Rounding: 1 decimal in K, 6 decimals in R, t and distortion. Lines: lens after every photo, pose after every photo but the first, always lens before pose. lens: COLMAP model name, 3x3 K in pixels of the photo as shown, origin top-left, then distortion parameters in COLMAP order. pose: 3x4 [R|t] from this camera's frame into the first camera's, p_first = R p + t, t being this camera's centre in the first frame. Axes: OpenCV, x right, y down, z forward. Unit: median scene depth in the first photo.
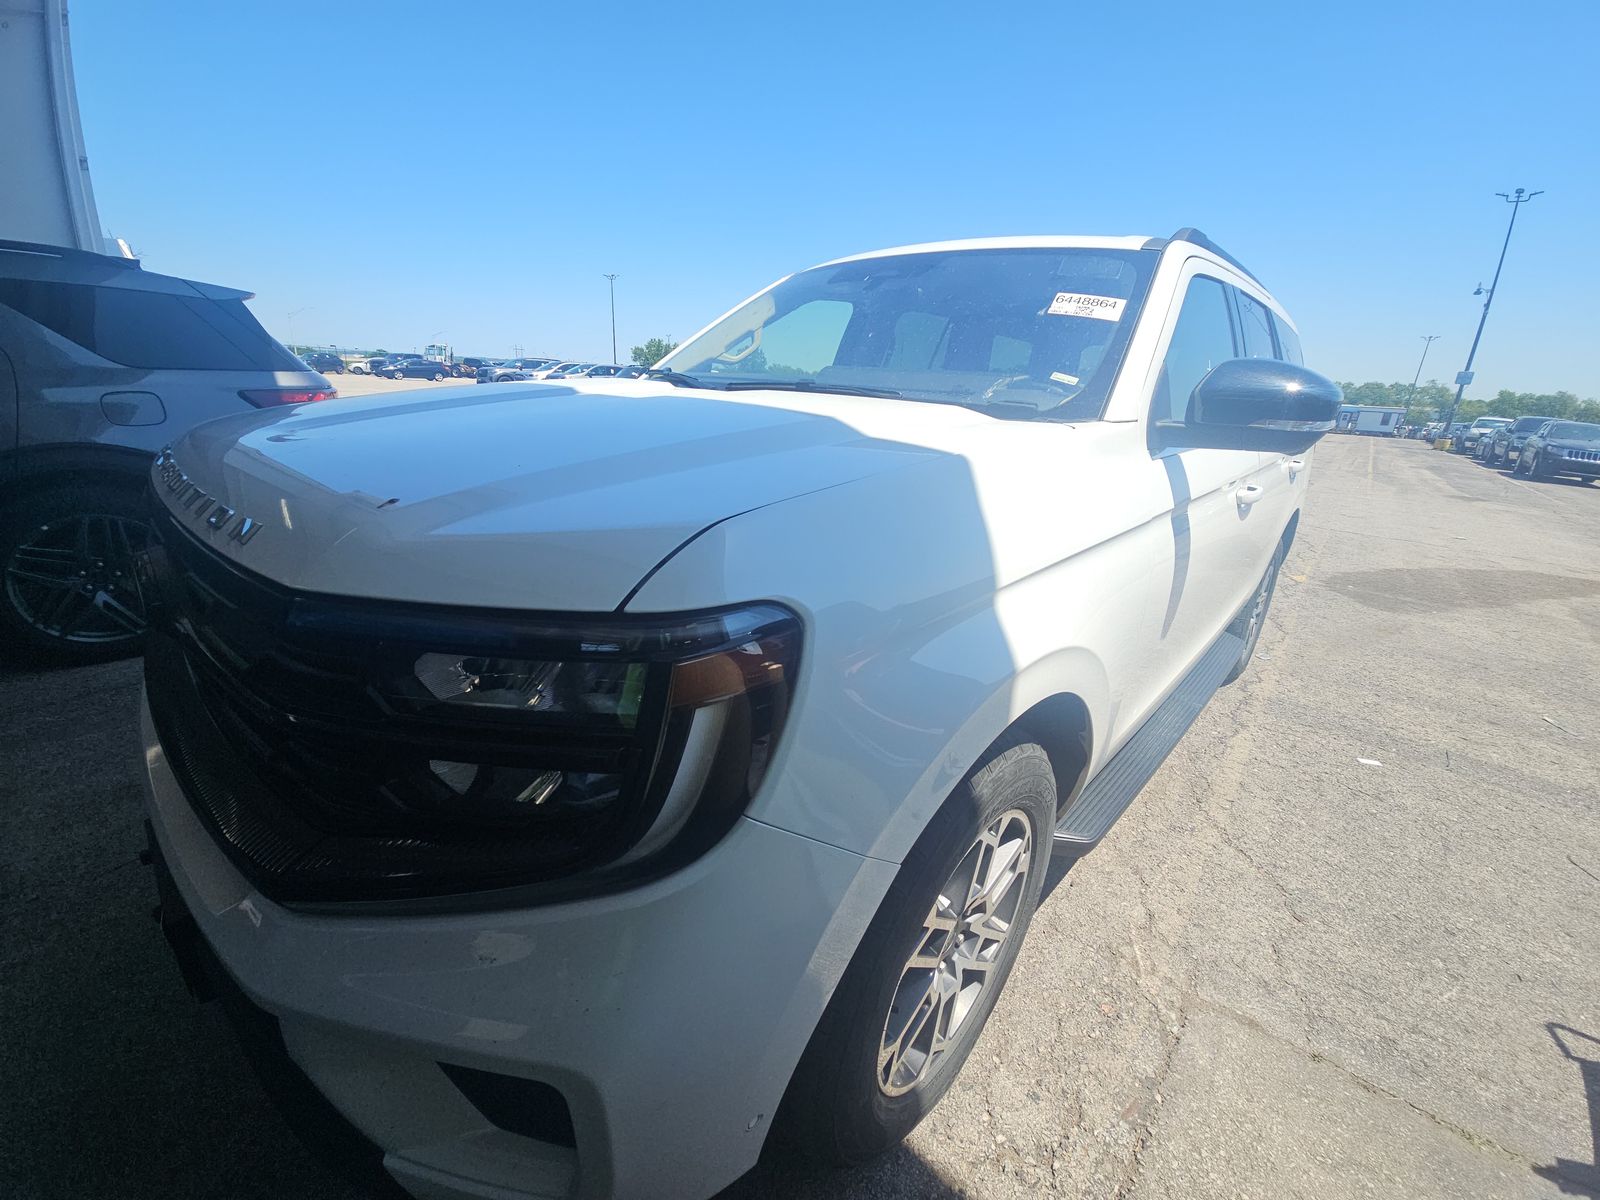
lens RADIAL K [[643.9, 0, 799.9], [0, 643.9, 600.5], [0, 0, 1]] dist [-0.006709, -0.000910]
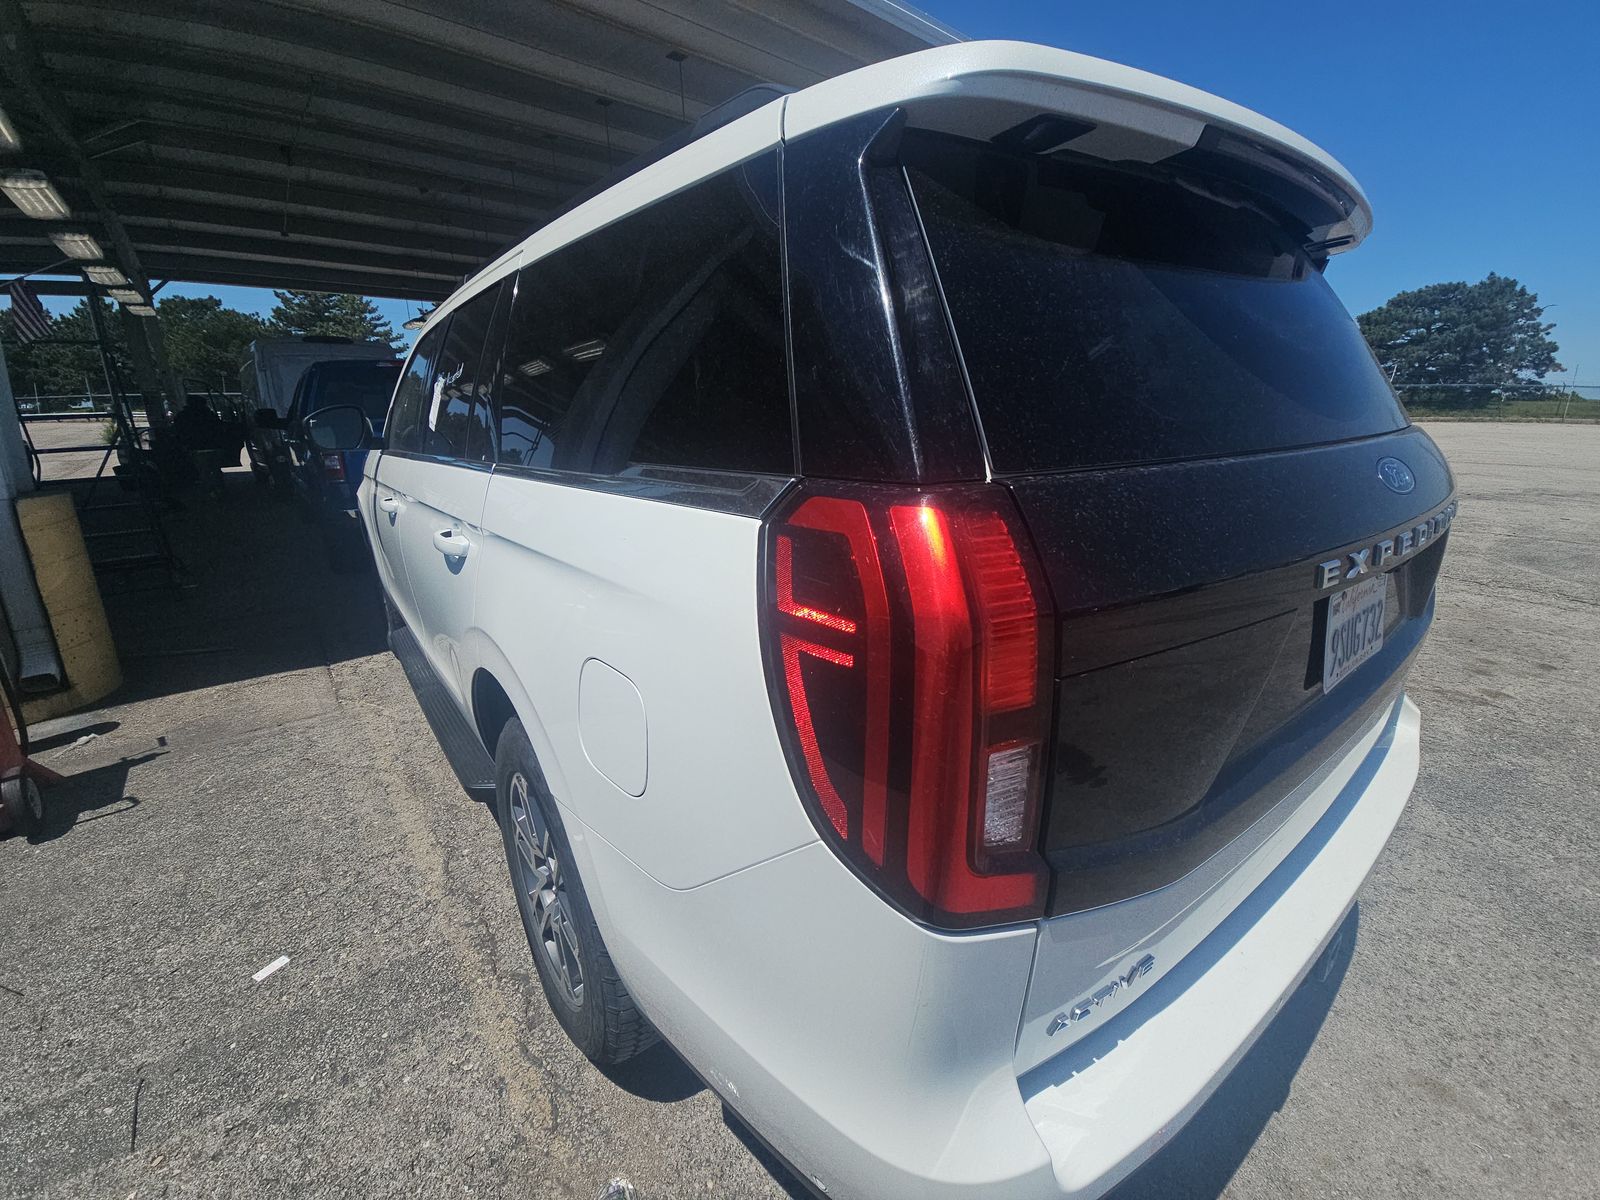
lens RADIAL K [[643.9, 0, 800.9], [0, 643.9, 600.3], [0, 0, 1]] dist [-0.006709, -0.000910]
pose [[-0.160960, 0.249024, -0.955028, 1.539515], [-0.308291, 0.906541, 0.288340, -0.513595], [0.937576, 0.340838, -0.069146, 1.644645]]
